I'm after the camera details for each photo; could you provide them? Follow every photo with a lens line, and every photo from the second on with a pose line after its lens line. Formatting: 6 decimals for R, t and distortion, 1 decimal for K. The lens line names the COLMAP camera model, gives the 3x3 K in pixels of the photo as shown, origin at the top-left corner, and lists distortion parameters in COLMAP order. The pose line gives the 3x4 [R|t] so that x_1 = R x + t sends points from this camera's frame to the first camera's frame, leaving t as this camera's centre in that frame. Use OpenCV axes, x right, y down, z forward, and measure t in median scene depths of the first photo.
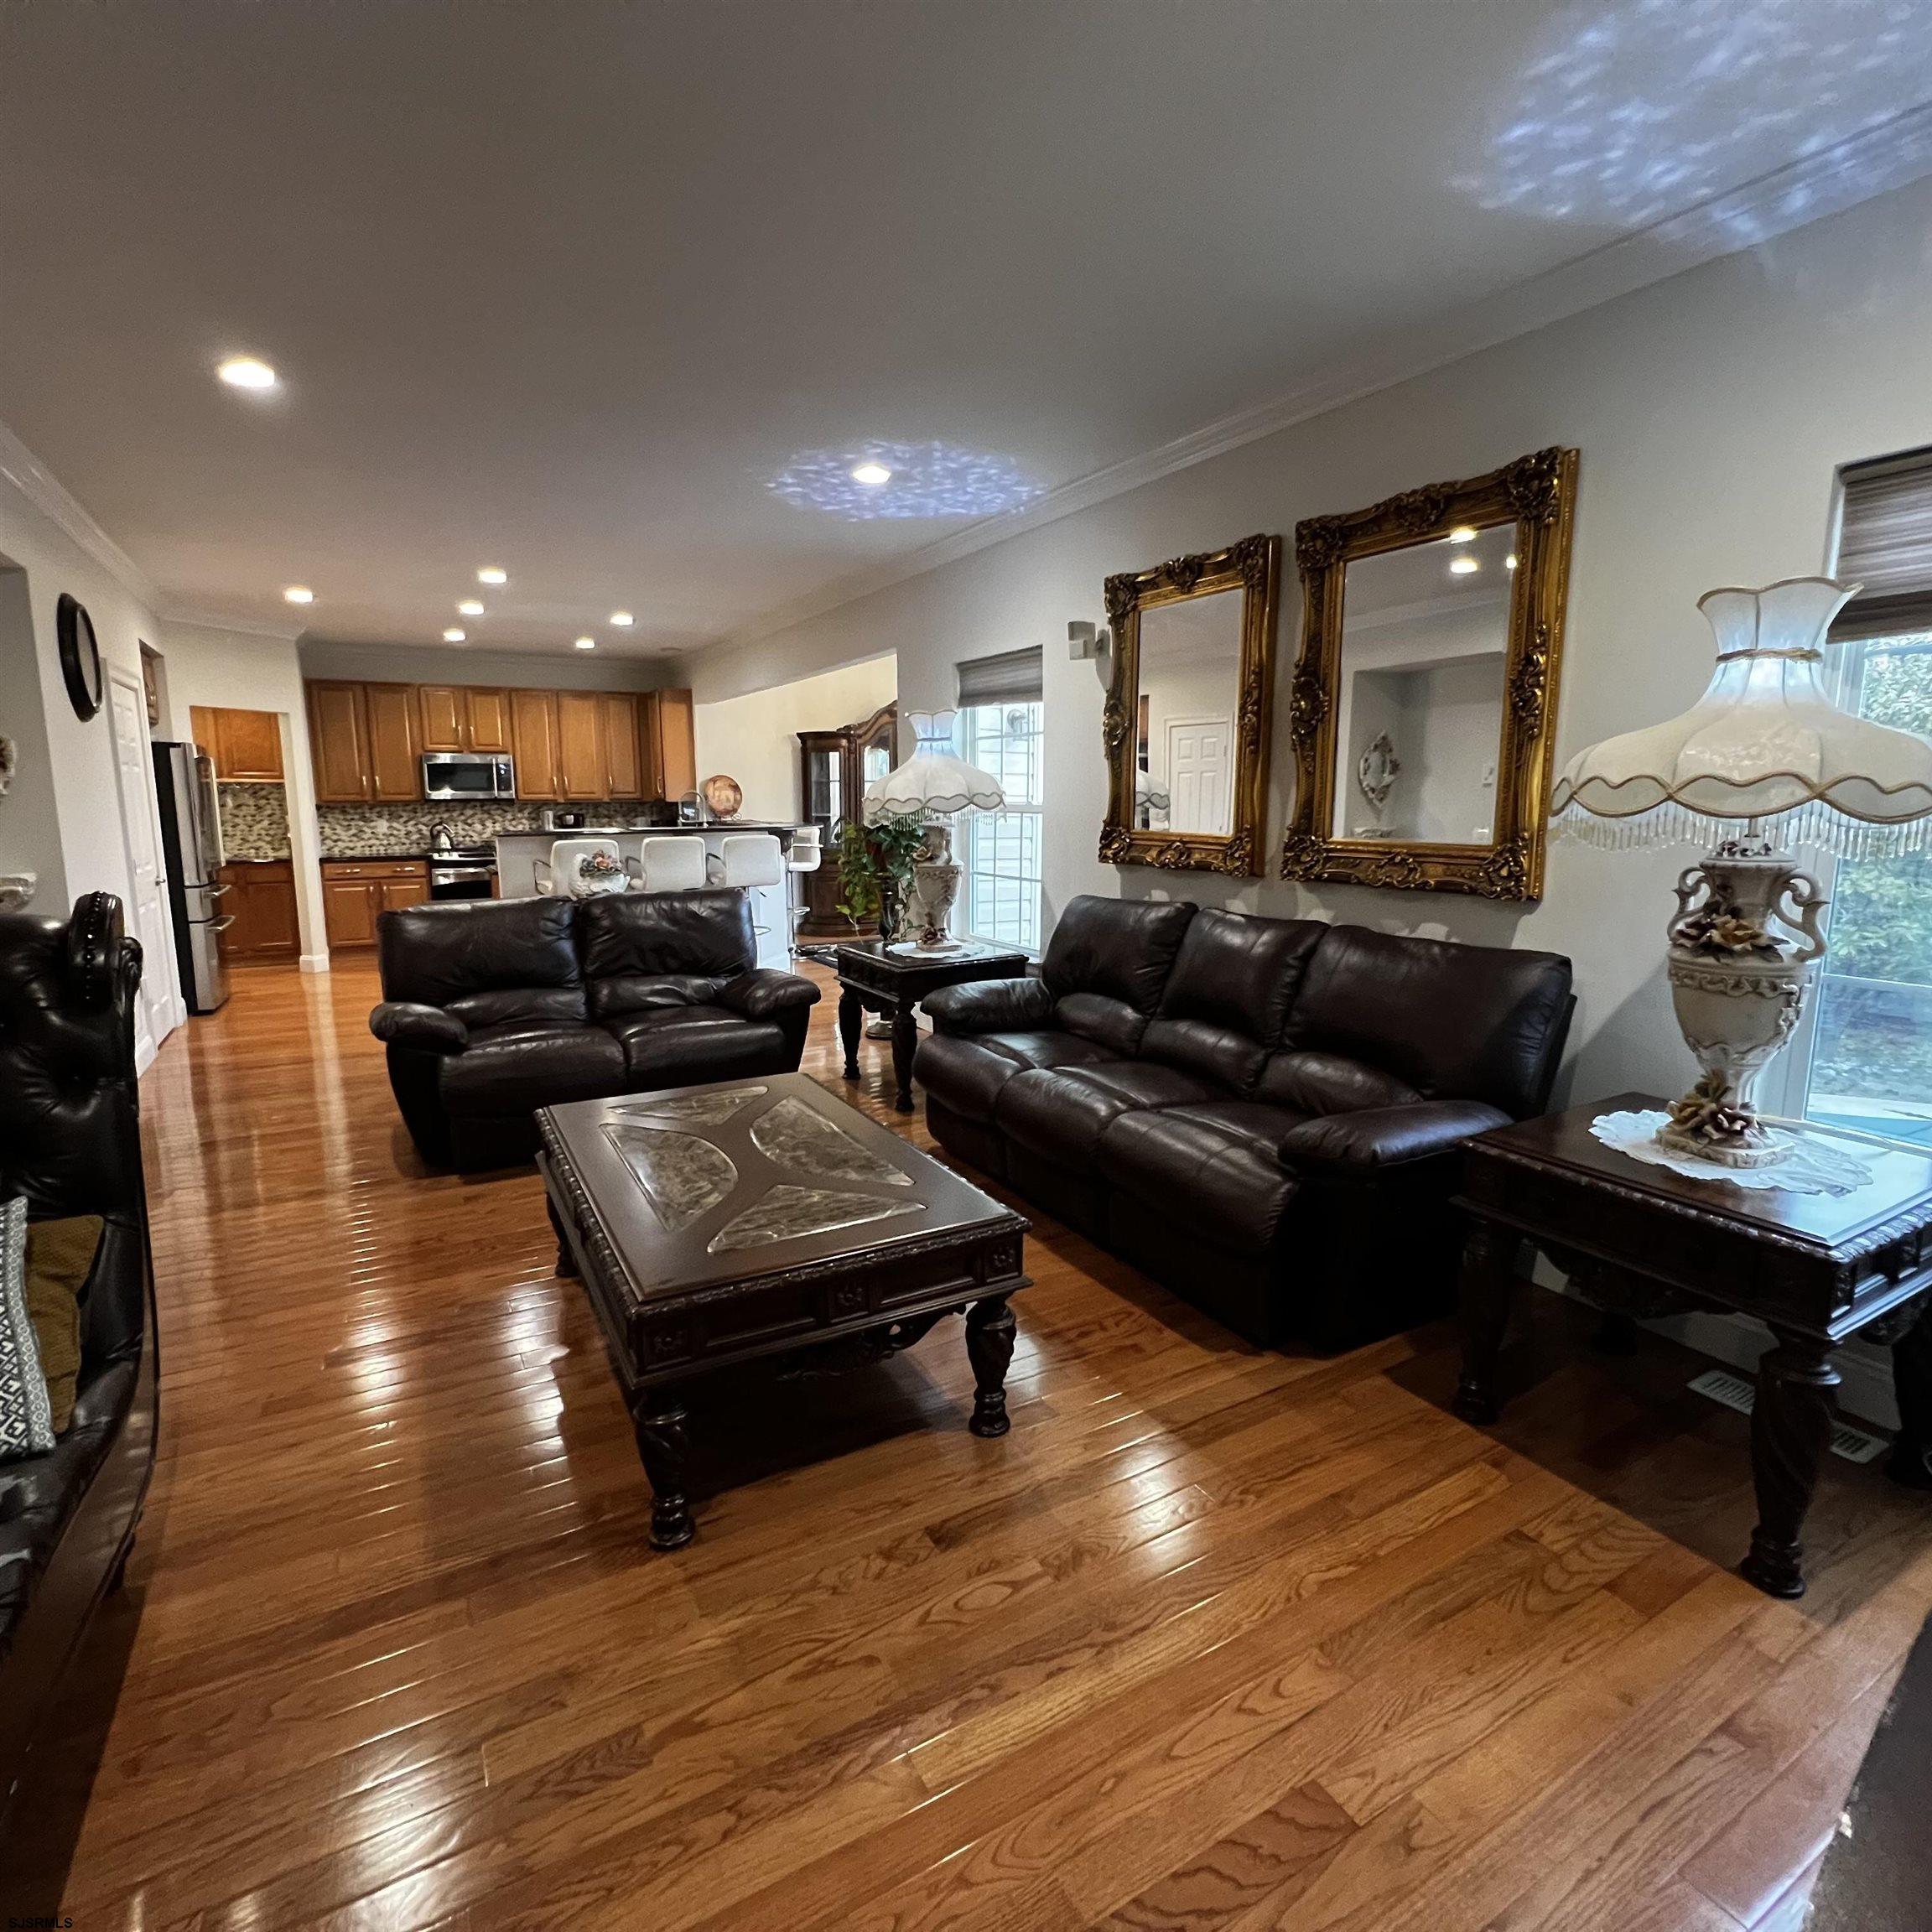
lens RADIAL K [[1031.8, 0, 950.8], [0, 1031.8, 958.0], [0, 0, 1]] dist [-0.005244, 0.002861]
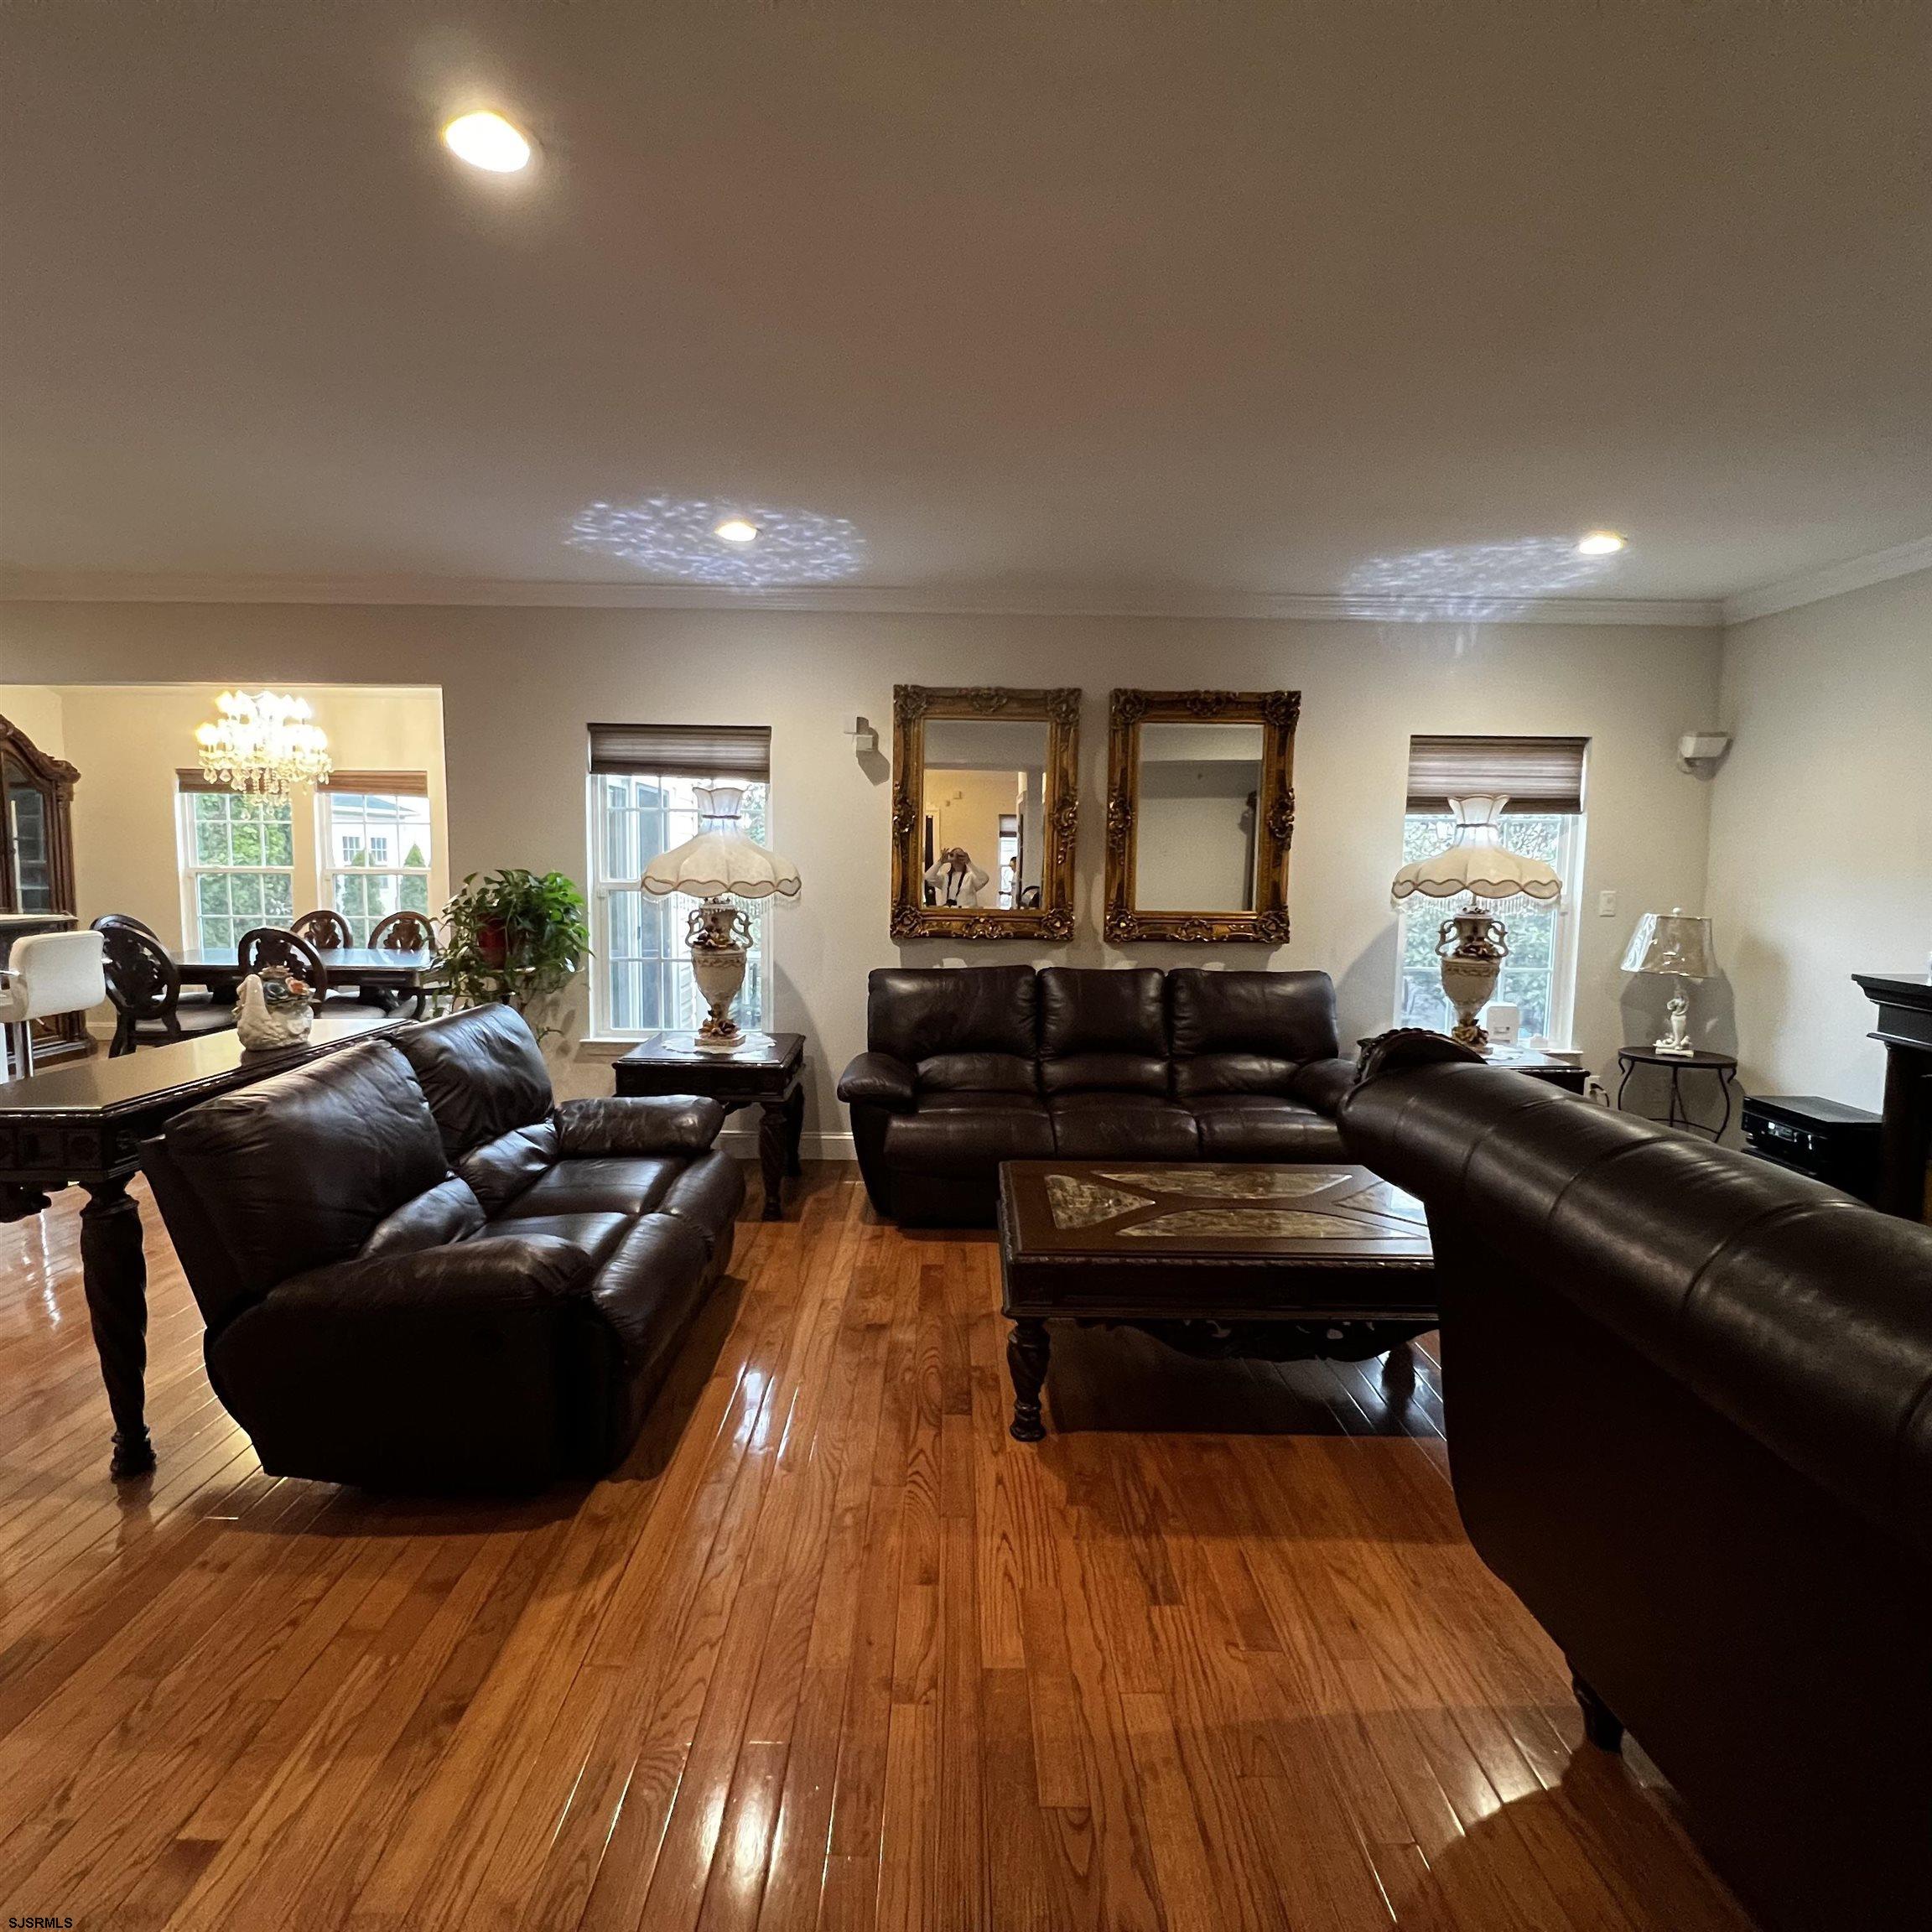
lens RADIAL K [[1031.8, 0, 961.2], [0, 1031.8, 955.7], [0, 0, 1]] dist [-0.005244, 0.002861]
pose [[0.484805, -0.073694, 0.871512, -0.379085], [0.122471, 0.992347, 0.015783, -0.040135], [-0.866005, 0.099084, 0.490120, 0.196007]]
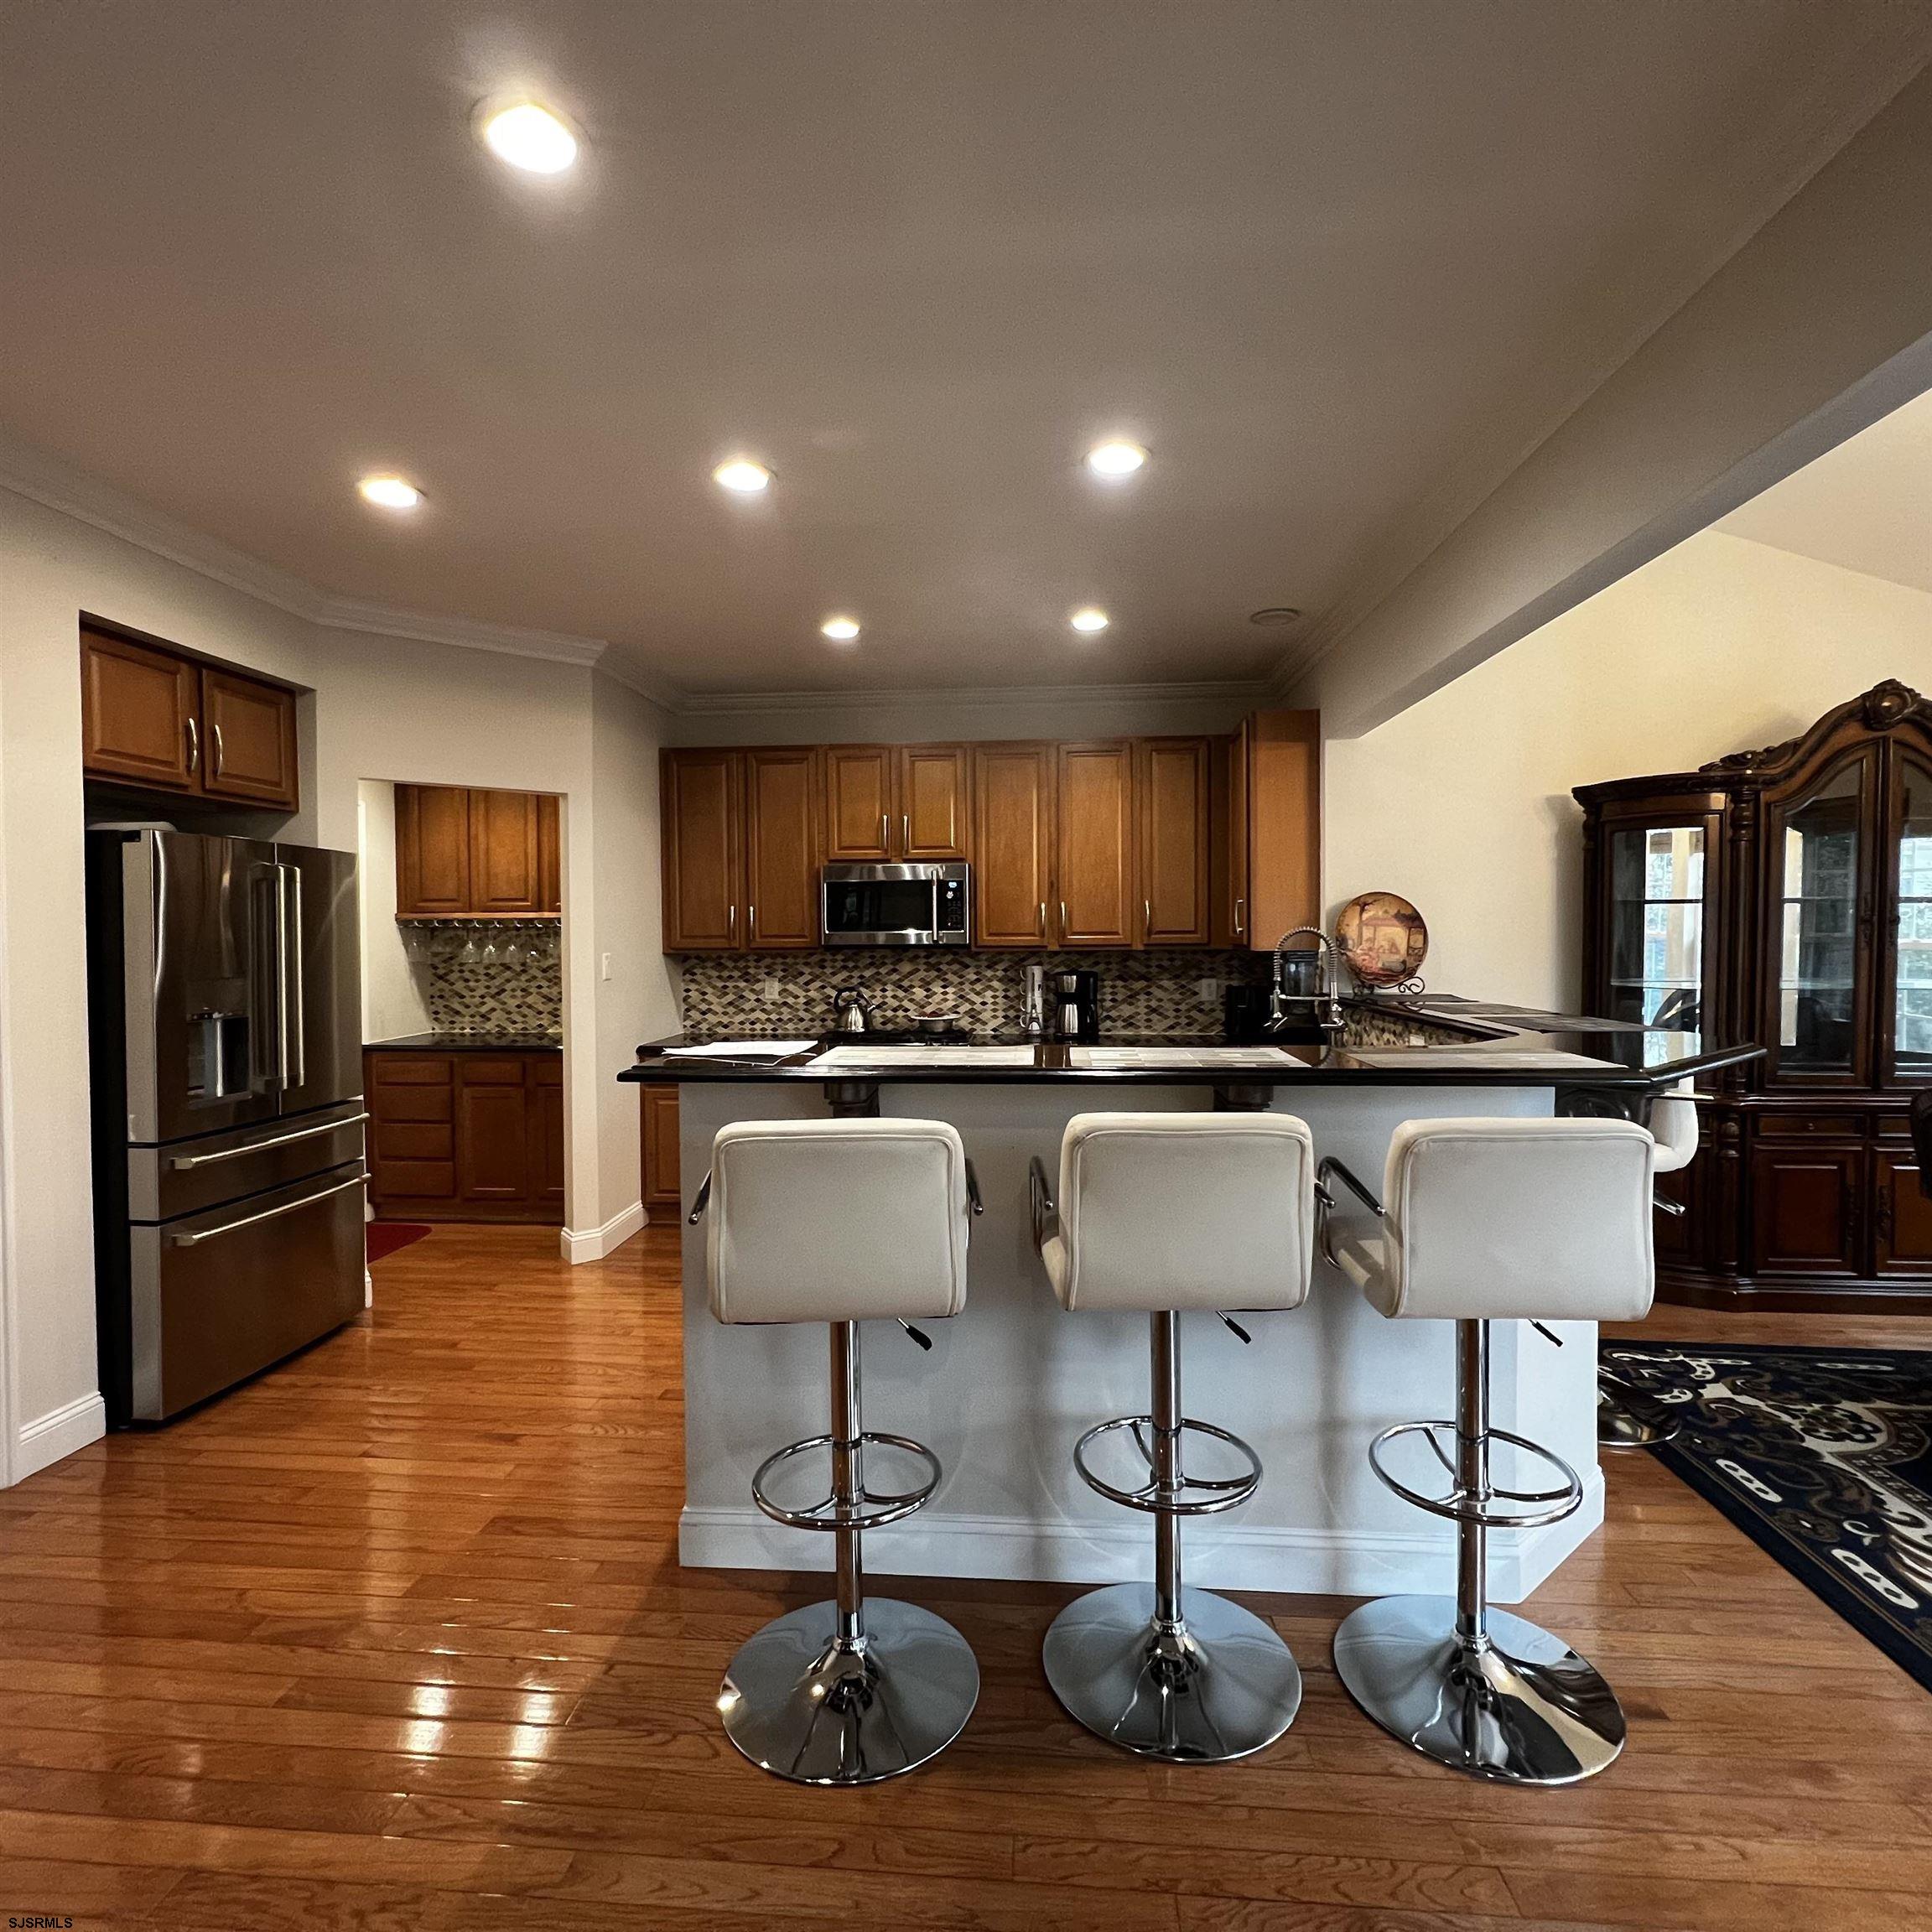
lens RADIAL K [[1031.8, 0, 957.6], [0, 1031.8, 960.8], [0, 0, 1]] dist [-0.005244, 0.002861]
pose [[0.827869, 0.012022, -0.560793, -0.137342], [-0.082758, 0.991447, -0.100916, -0.097978], [0.554783, 0.129955, 0.821783, 0.597630]]
